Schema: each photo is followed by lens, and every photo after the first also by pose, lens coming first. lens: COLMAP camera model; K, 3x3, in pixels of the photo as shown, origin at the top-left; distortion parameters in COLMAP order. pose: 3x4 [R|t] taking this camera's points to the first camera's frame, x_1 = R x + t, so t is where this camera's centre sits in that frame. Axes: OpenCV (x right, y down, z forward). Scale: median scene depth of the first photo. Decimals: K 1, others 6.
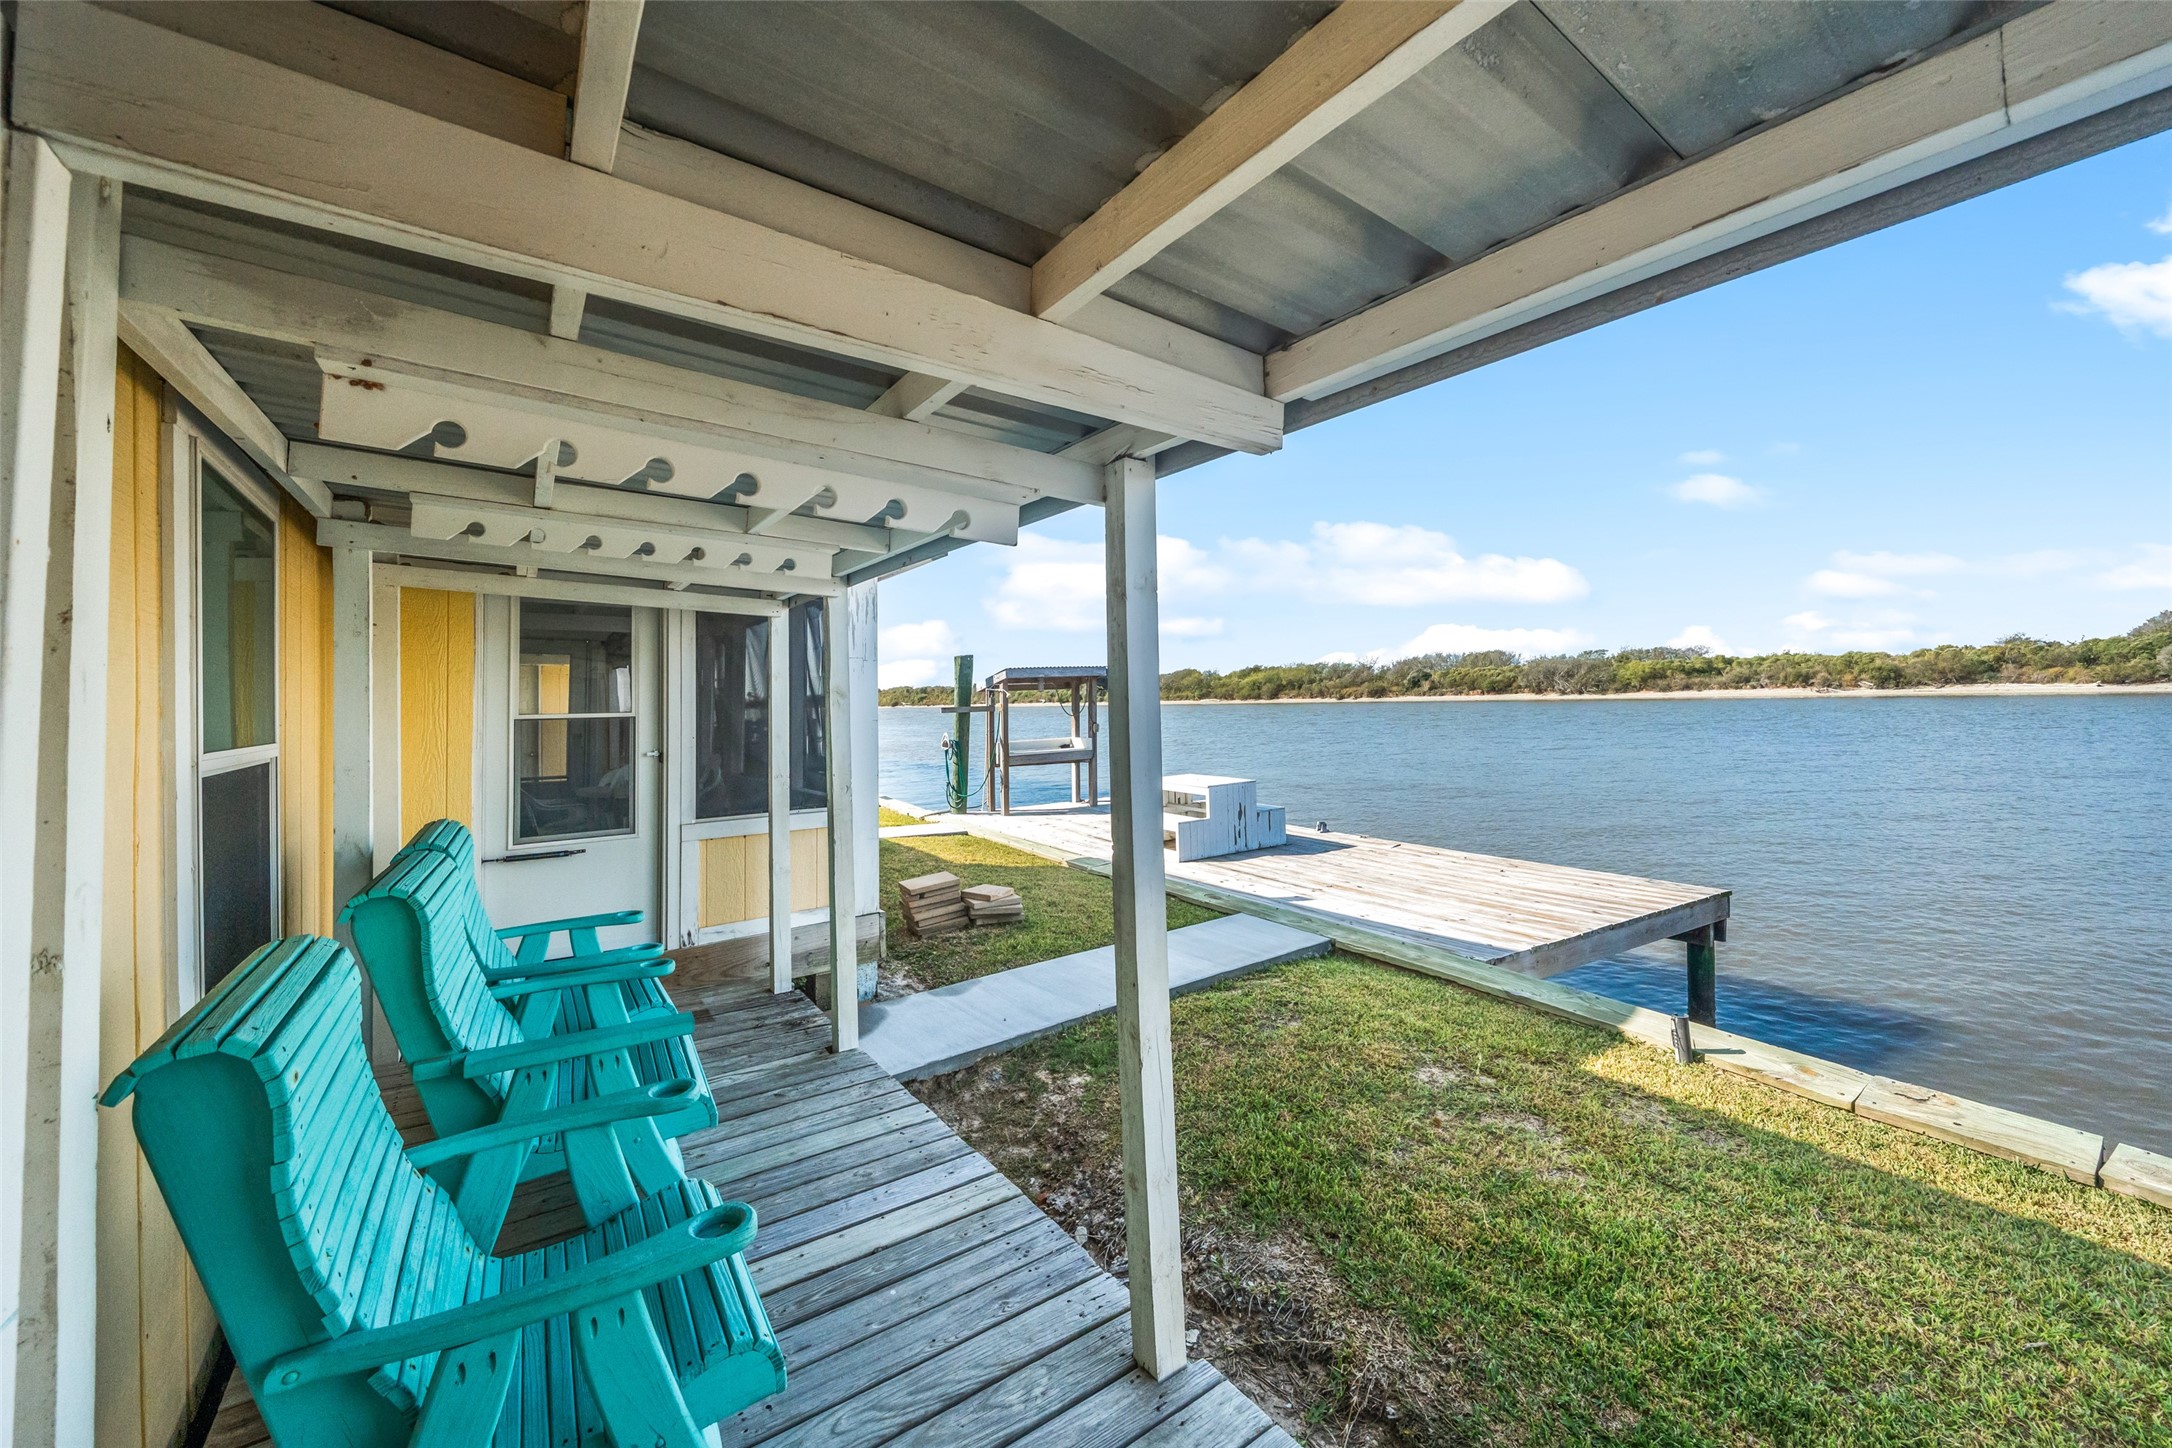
lens RADIAL K [[822.7, 0, 1103.5], [0, 822.7, 667.0], [0, 0, 1]] dist [-0.007735, 0.000331]
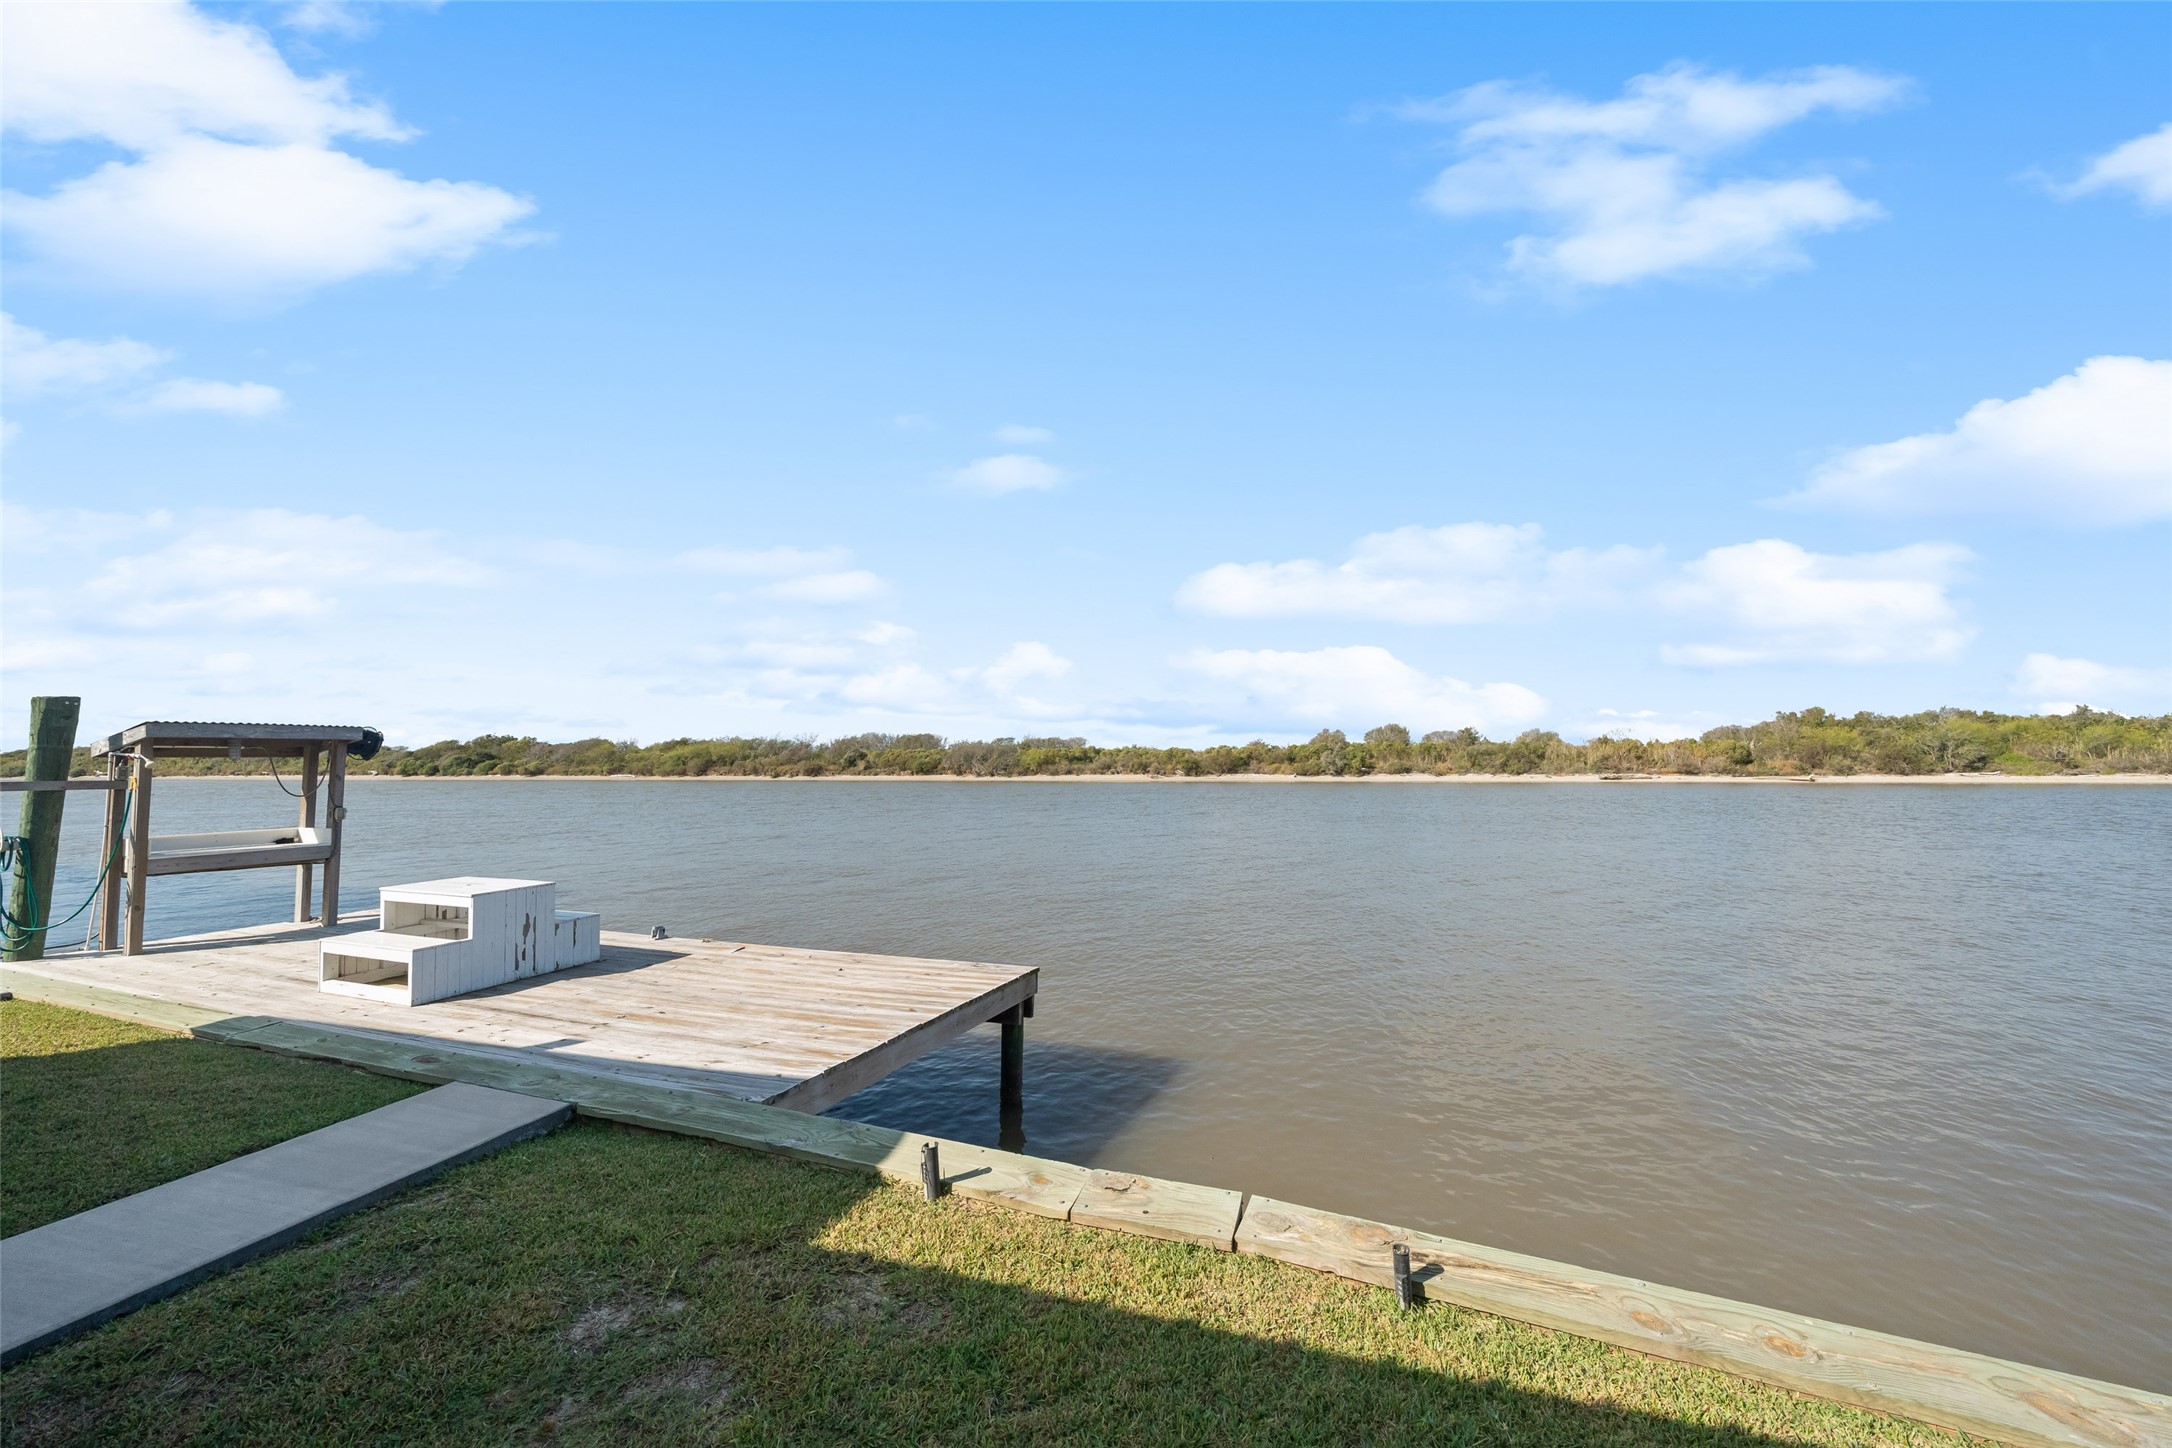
lens RADIAL K [[822.7, 0, 1085.4], [0, 822.7, 705.0], [0, 0, 1]] dist [-0.007735, 0.000331]
pose [[0.804212, 0.068377, 0.590397, 0.170562], [-0.039521, 0.997314, -0.061670, -0.003276], [-0.593027, 0.026262, 0.804754, 0.101314]]
